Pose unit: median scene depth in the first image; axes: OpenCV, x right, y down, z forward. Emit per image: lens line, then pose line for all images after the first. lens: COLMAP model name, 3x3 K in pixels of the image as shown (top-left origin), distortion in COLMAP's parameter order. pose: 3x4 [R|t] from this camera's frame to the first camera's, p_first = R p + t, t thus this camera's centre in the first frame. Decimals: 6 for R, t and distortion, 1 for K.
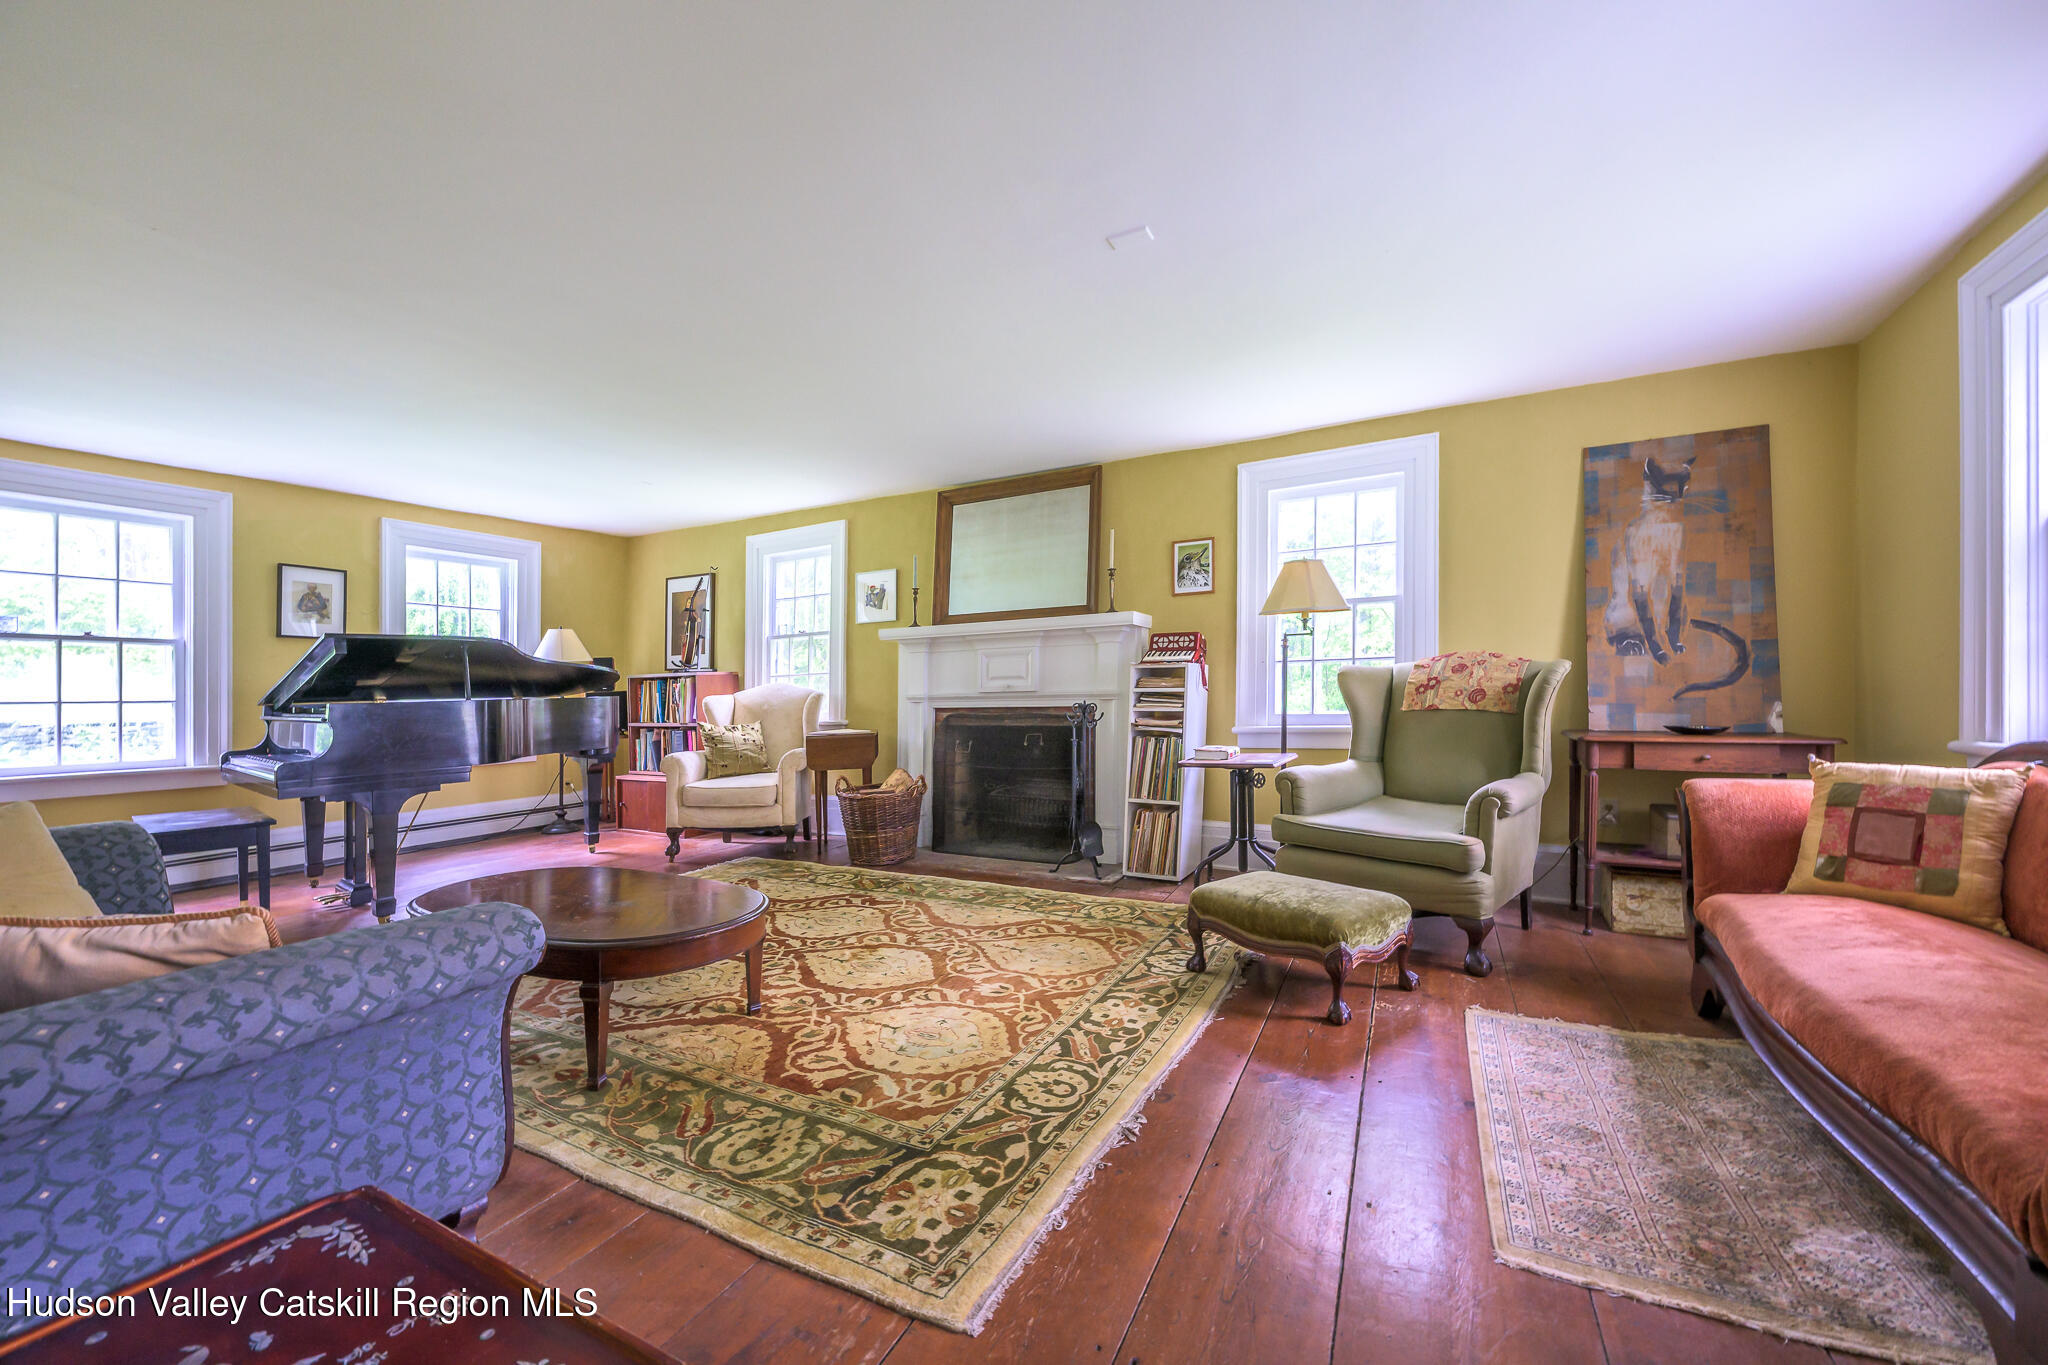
lens RADIAL K [[820.7, 0, 1034.4], [0, 820.7, 684.6], [0, 0, 1]] dist [-0.001369, 0.000219]
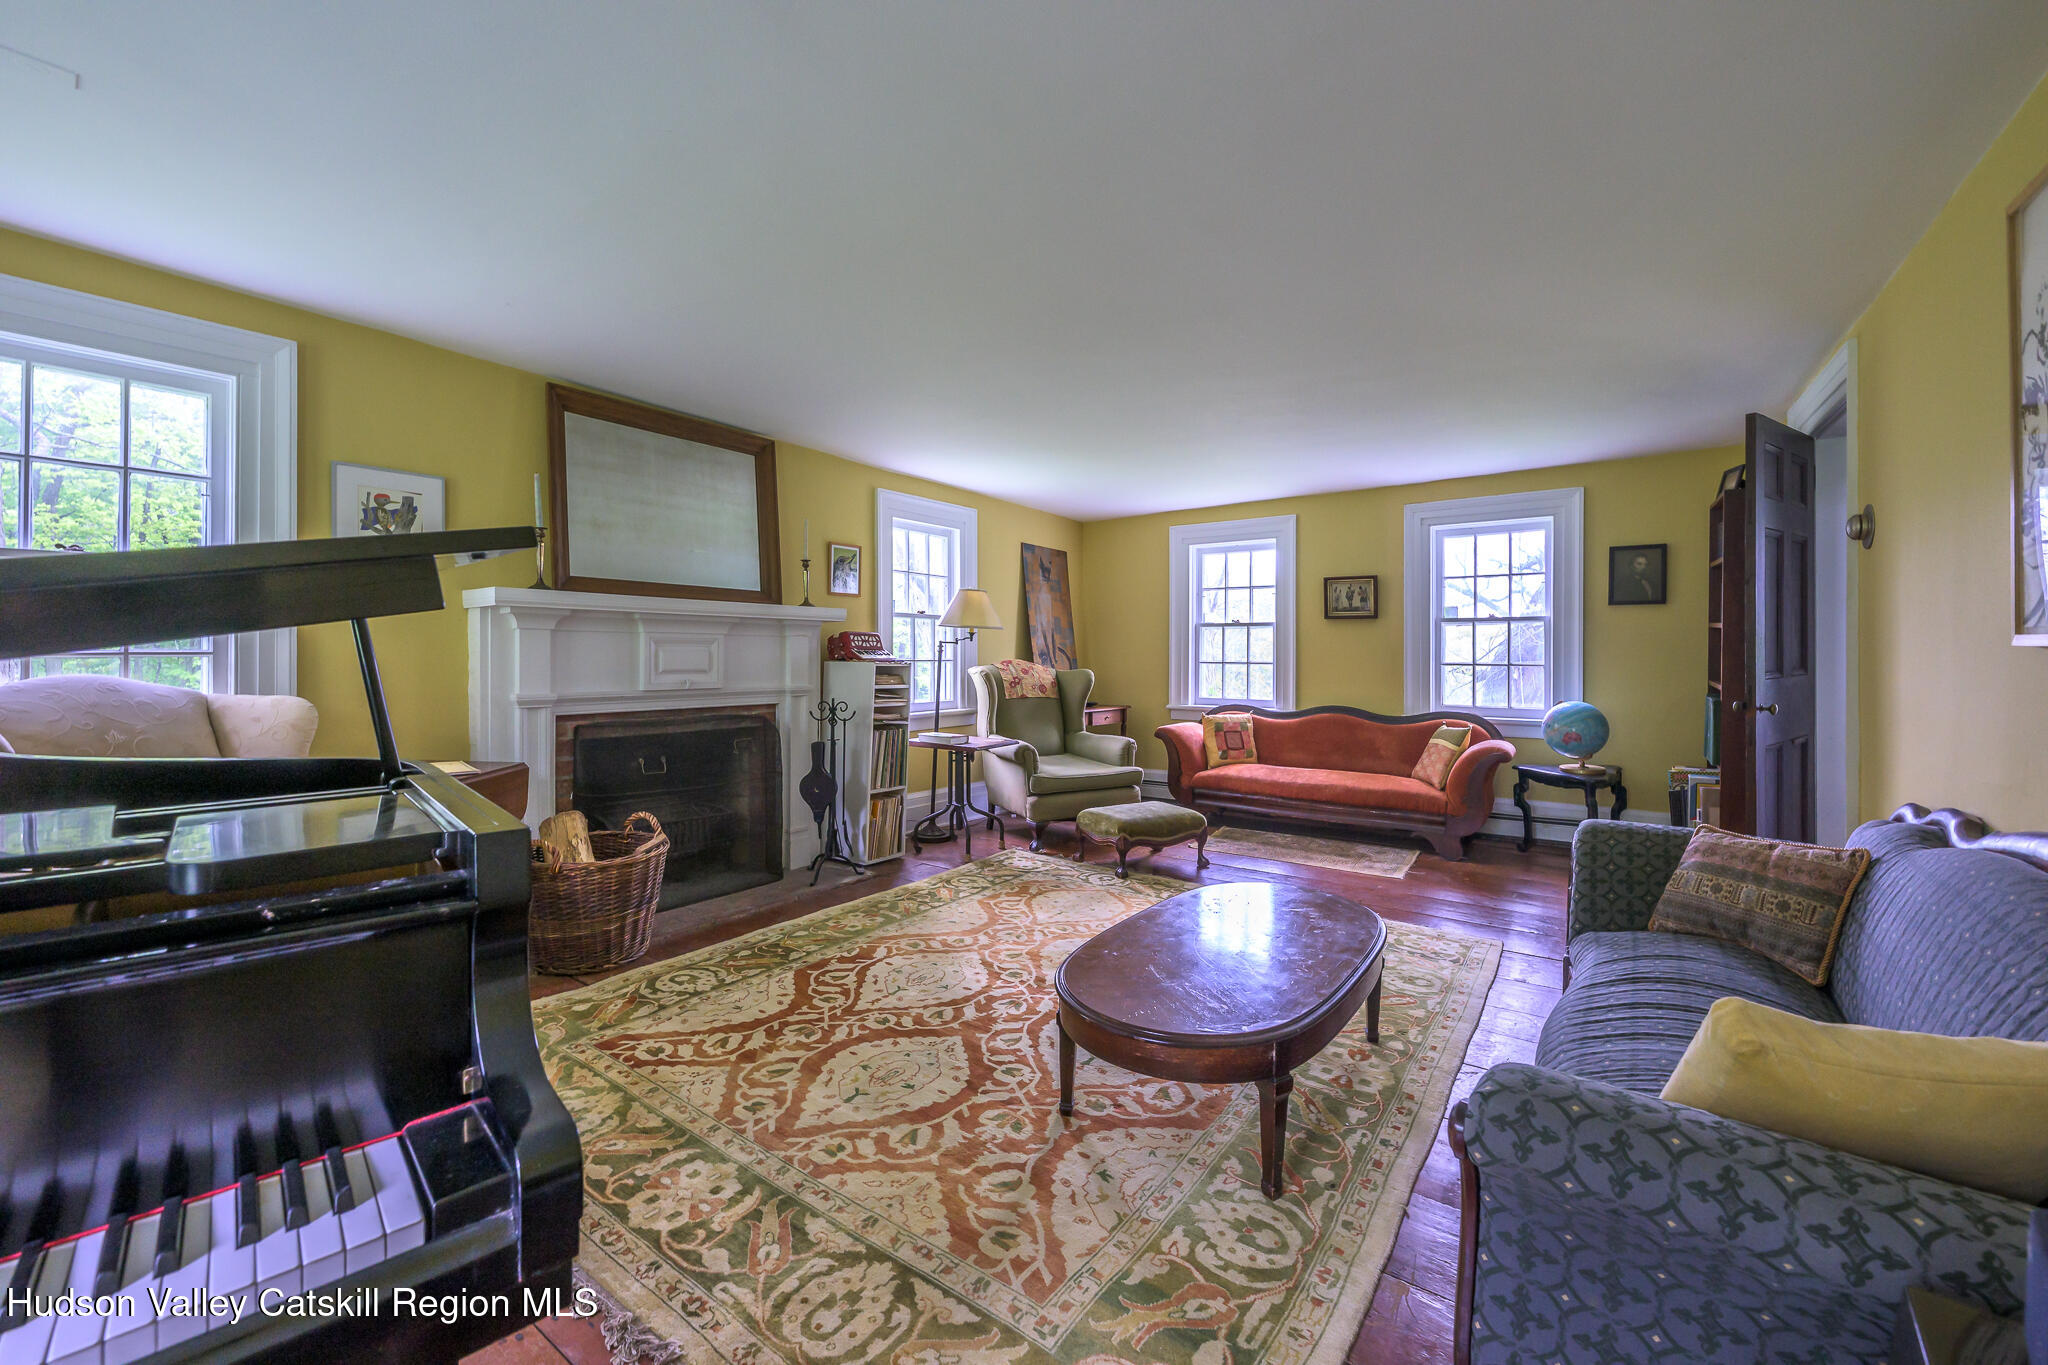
lens RADIAL K [[820.7, 0, 1008.5], [0, 820.7, 674.5], [0, 0, 1]] dist [-0.001369, 0.000219]
pose [[0.128857, -0.003296, 0.991658, -0.938709], [-0.018836, 0.999806, 0.005770, -0.019321], [-0.991484, -0.019422, 0.128770, 0.727786]]
